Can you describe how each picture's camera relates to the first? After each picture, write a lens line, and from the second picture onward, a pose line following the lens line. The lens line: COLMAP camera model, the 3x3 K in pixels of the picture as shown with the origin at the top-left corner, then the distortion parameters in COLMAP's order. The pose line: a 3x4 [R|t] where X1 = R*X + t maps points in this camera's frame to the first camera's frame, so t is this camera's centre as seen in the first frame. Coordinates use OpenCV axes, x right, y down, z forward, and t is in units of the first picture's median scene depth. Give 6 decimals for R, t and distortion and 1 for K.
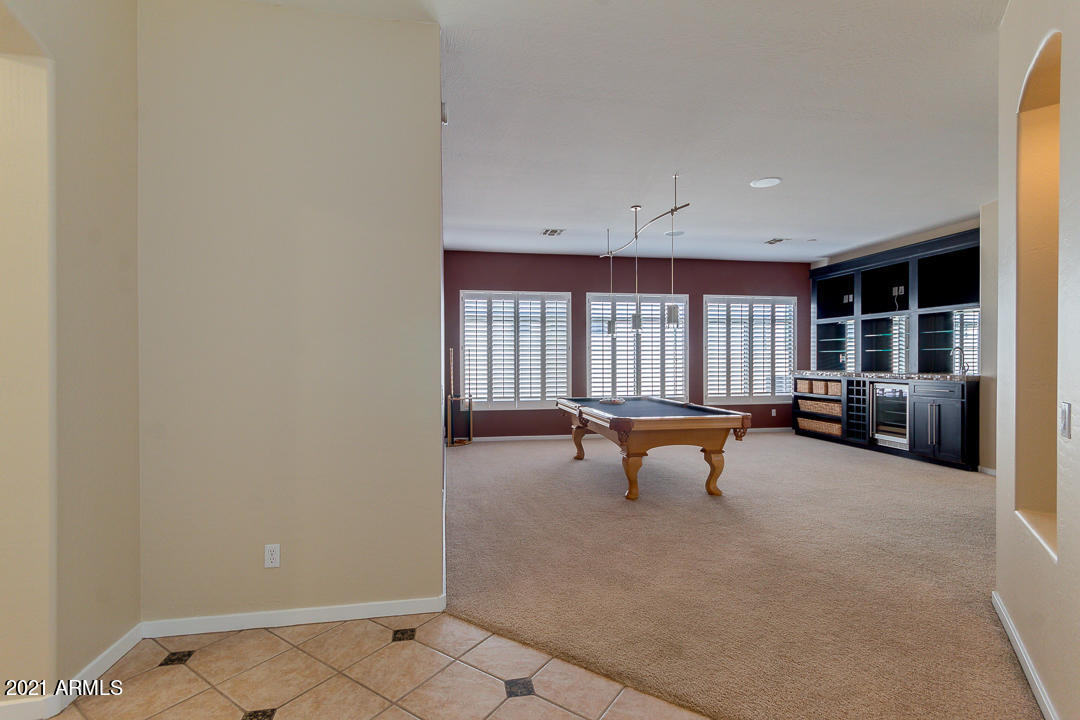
lens RADIAL K [[504.1, 0, 540.4], [0, 504.1, 360.2], [0, 0, 1]] dist [0.010616, 0.001986]
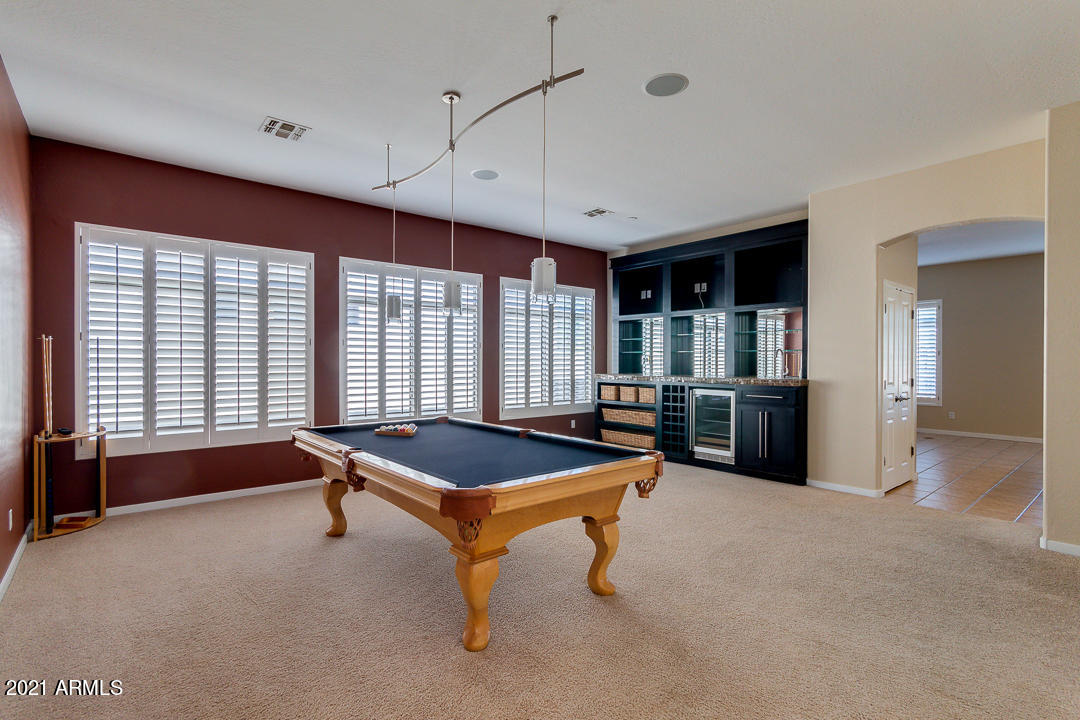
lens RADIAL K [[504.1, 0, 538.7], [0, 504.1, 361.8], [0, 0, 1]] dist [0.010616, 0.001986]
pose [[0.869875, 0.003338, 0.493260, -0.005821], [-0.004802, 0.999987, 0.001701, -0.001185], [-0.493248, -0.003848, 0.869880, 0.324027]]
